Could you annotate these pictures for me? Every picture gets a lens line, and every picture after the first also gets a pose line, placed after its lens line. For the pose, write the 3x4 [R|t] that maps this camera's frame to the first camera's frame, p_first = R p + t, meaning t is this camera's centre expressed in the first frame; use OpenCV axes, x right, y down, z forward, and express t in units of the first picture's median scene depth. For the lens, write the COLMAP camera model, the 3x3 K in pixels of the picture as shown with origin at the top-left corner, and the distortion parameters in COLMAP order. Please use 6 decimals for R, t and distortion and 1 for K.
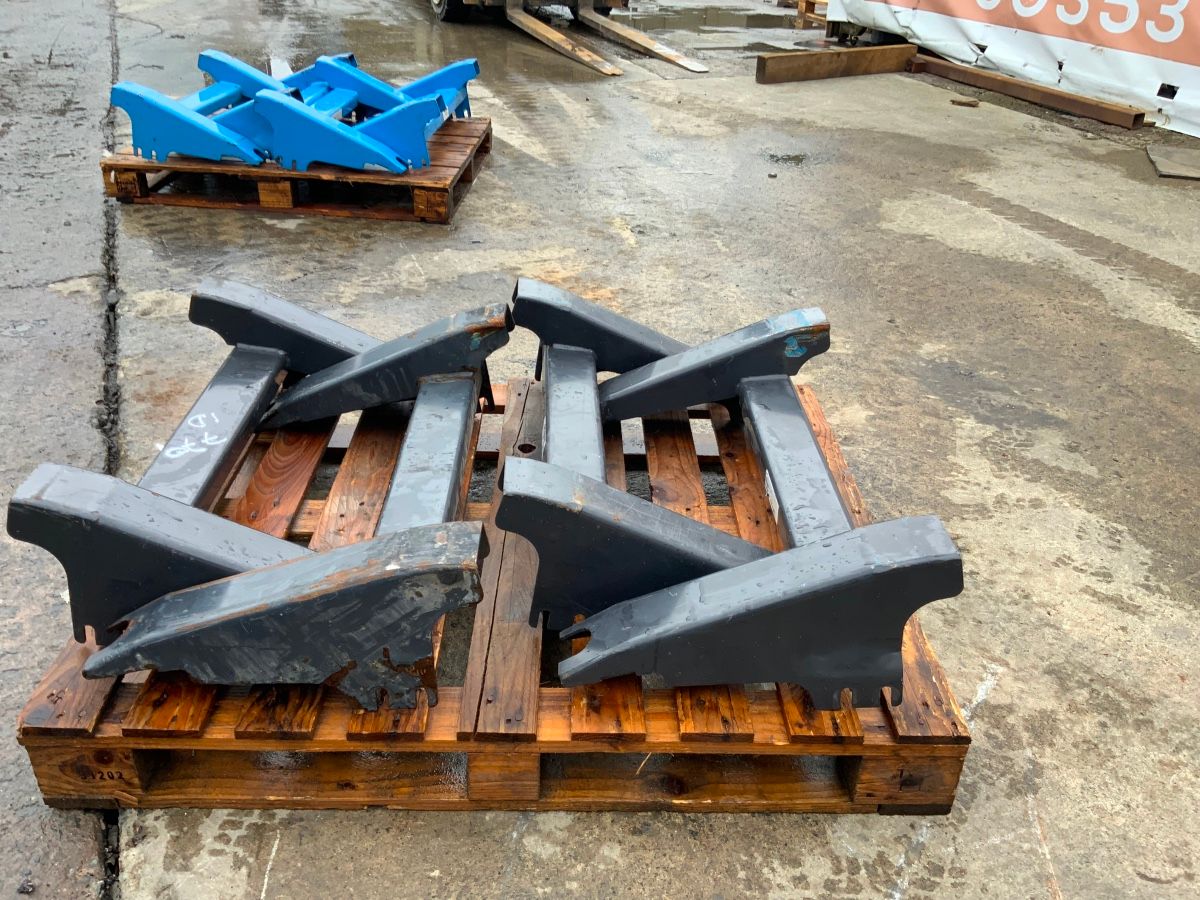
lens RADIAL K [[994.1, 0, 600.0], [0, 994.1, 450.0], [0, 0, 1]] dist [0.099553, -0.232882]
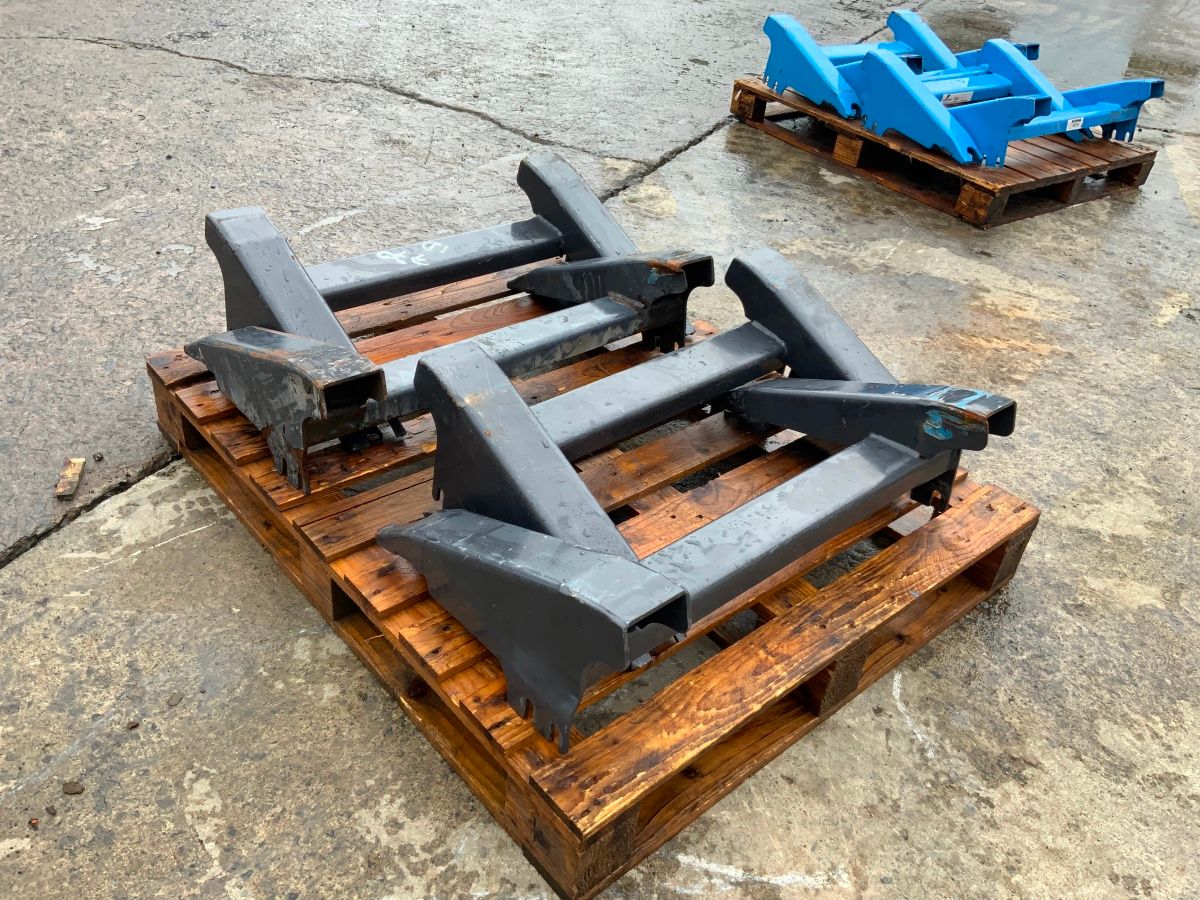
lens RADIAL K [[1001.4, 0, 592.2], [0, 1001.4, 436.6], [0, 0, 1]] dist [0.038625, -0.082218]
pose [[0.641152, 0.447864, -0.623170, 0.539389], [-0.448147, 0.877702, 0.169714, -0.110731], [0.622967, 0.170459, 0.763450, 0.216557]]
